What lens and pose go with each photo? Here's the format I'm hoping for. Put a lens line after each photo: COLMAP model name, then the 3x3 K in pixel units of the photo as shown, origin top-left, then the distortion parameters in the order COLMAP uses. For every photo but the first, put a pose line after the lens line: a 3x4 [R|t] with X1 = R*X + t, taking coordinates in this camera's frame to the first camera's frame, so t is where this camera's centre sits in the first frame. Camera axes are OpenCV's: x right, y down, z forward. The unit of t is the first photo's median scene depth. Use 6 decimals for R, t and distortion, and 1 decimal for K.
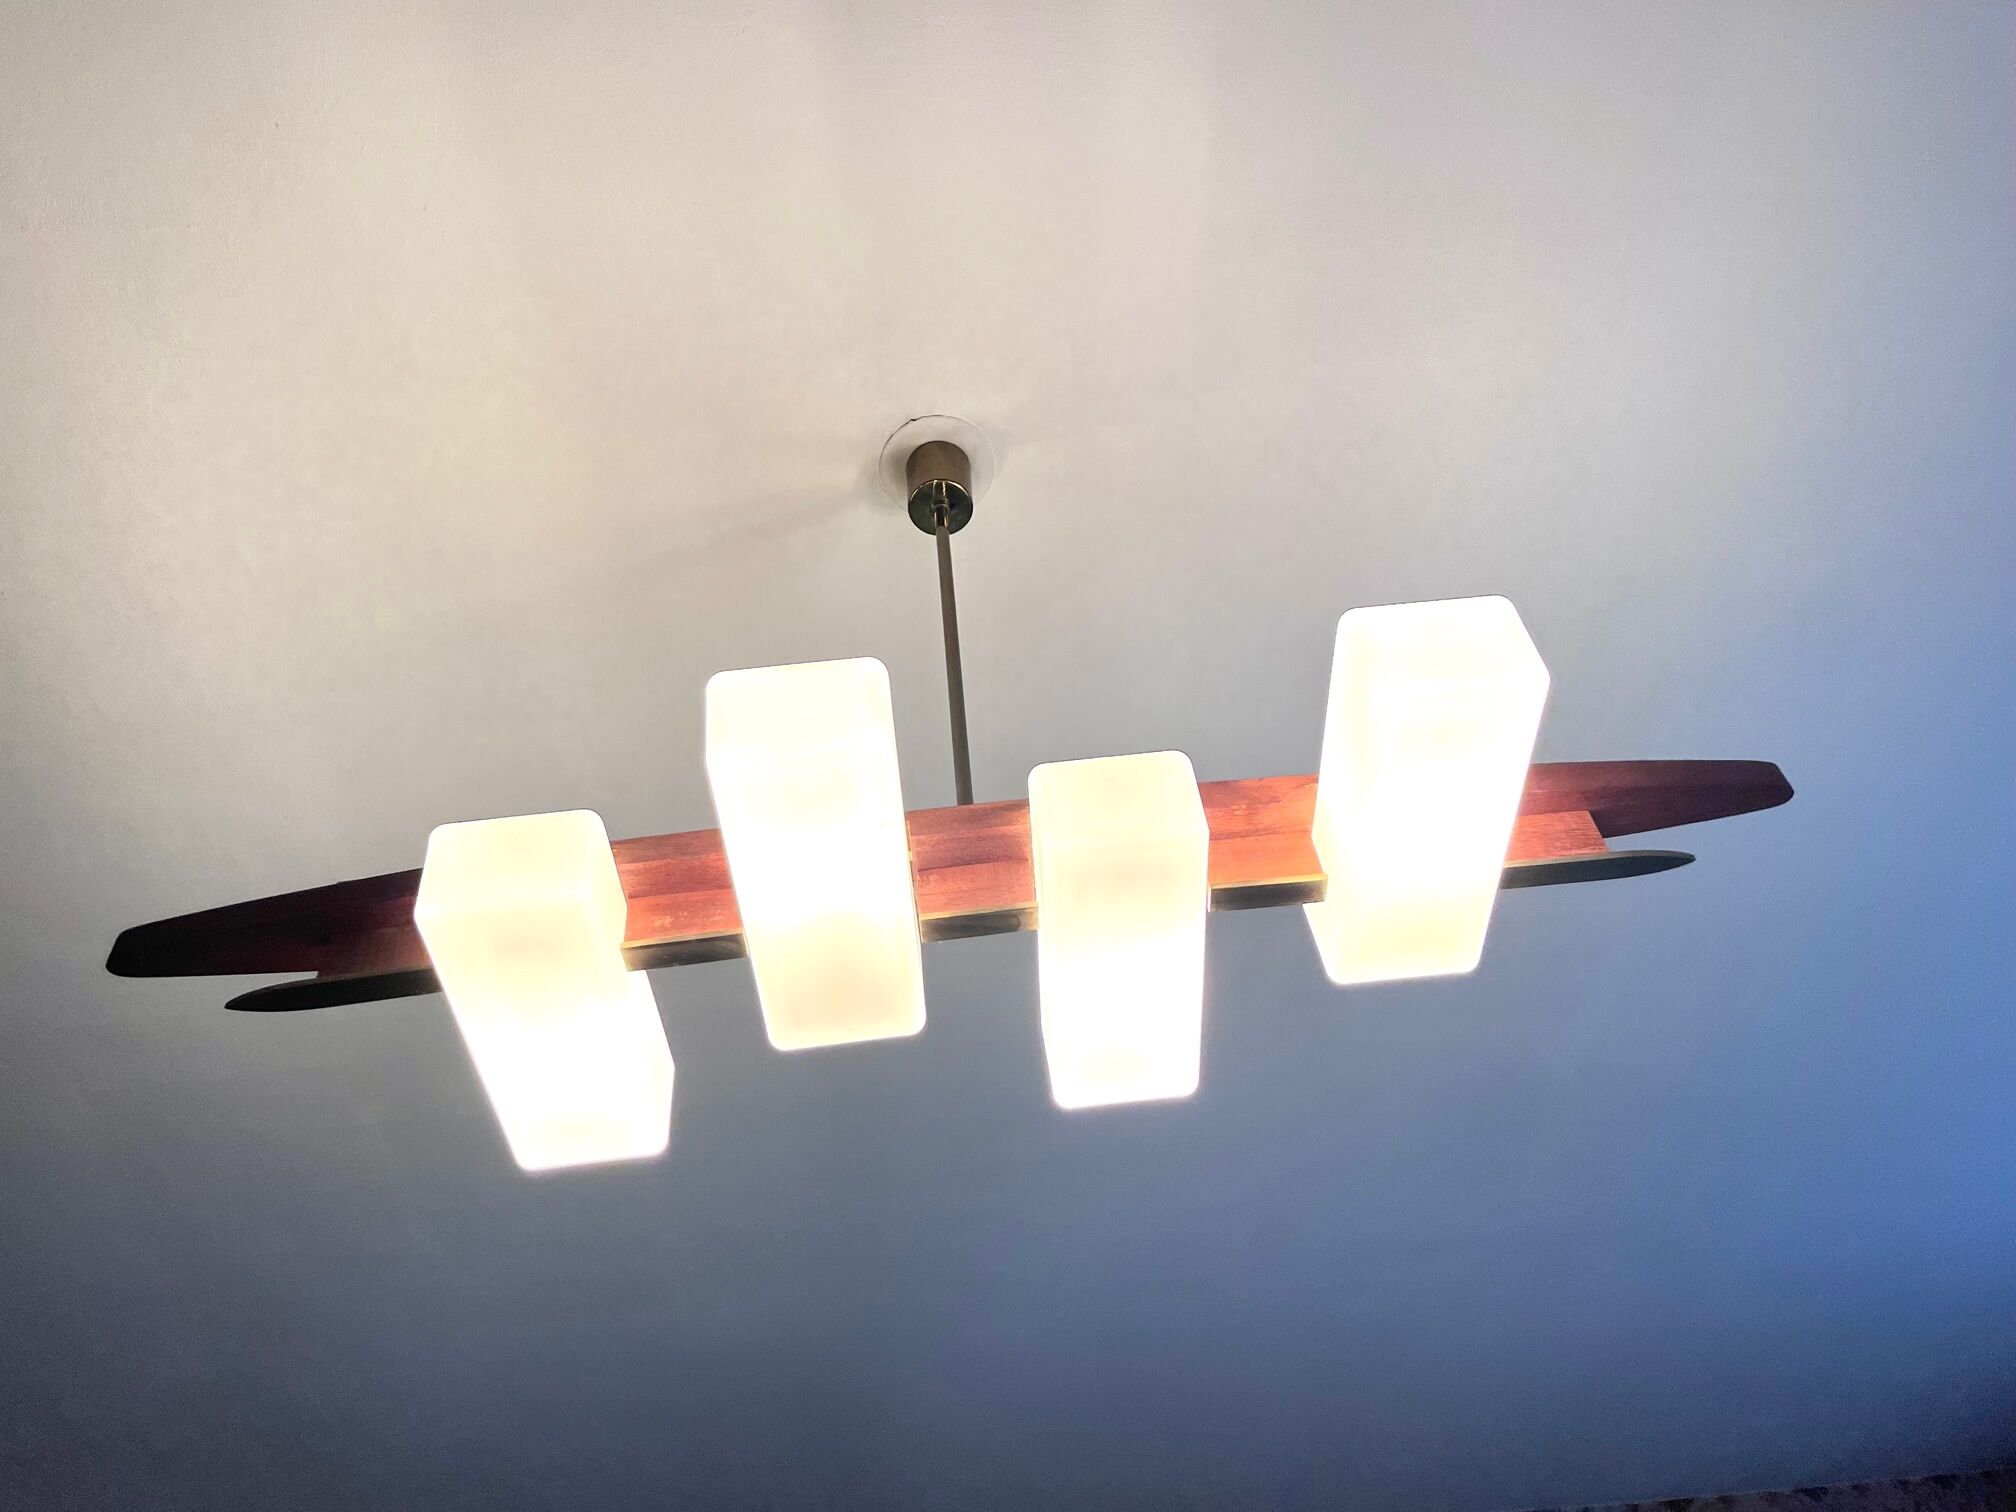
lens RADIAL K [[1619.6, 0, 1088.9], [0, 1619.6, 756.2], [0, 0, 1]] dist [0.004267, -0.002018]
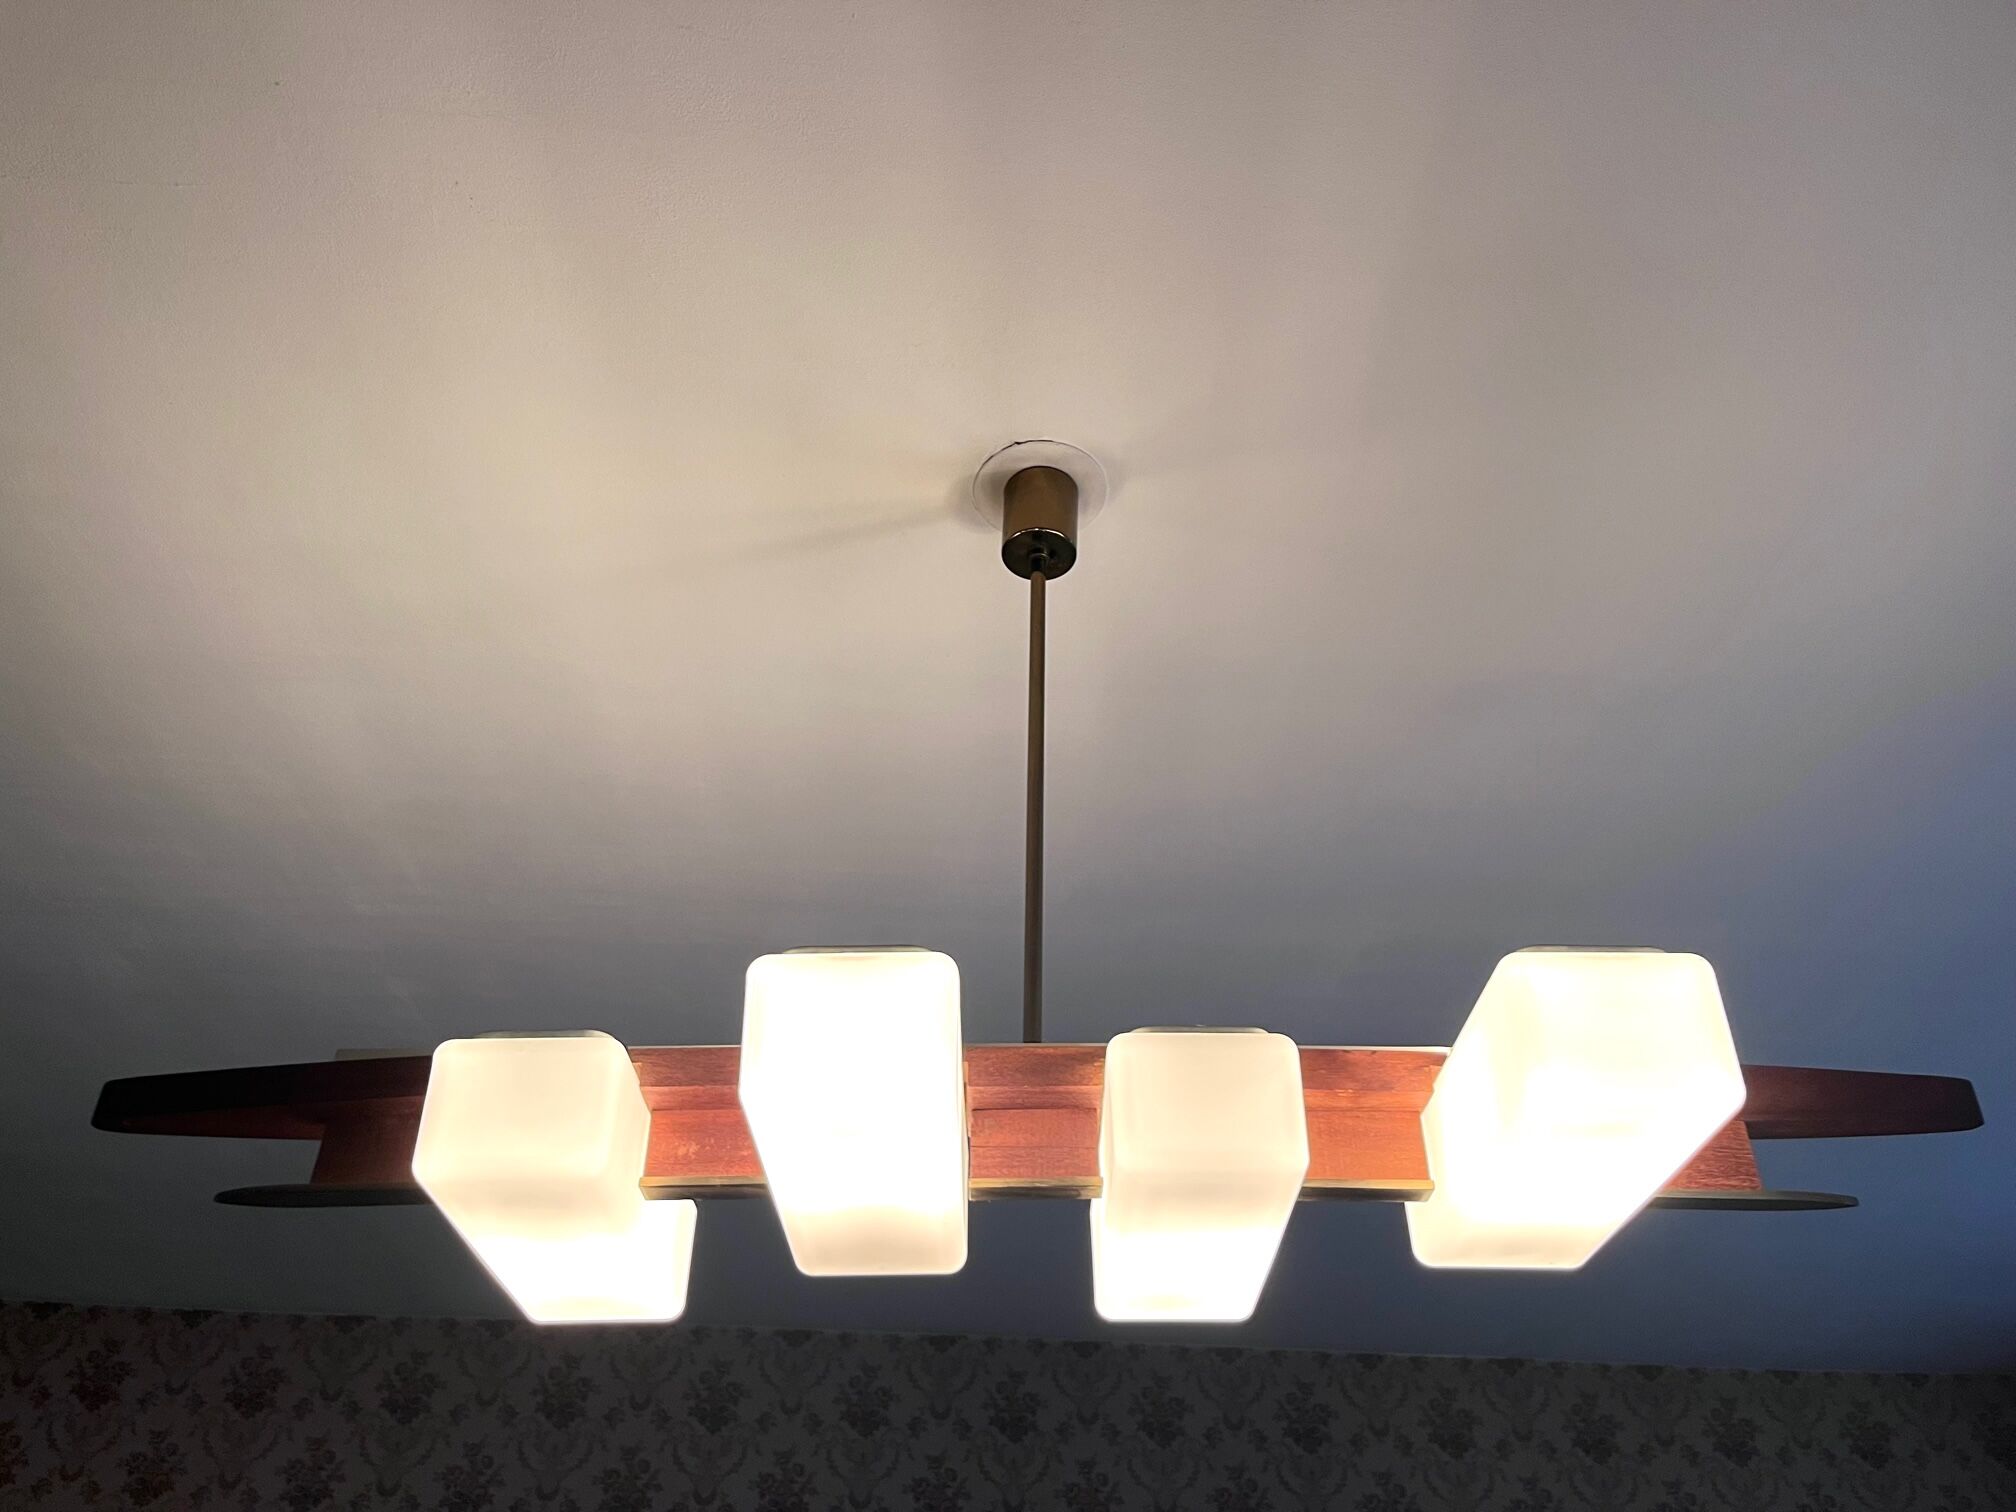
lens RADIAL K [[1646.1, 0, 1008.0], [0, 1646.1, 756.0], [0, 0, 1]] dist [-0.056731, 0.000158]
pose [[0.990630, 0.118041, -0.068695, -0.046993], [-0.101275, 0.972360, 0.210380, -0.308883], [0.091630, -0.201452, 0.975203, 0.163459]]
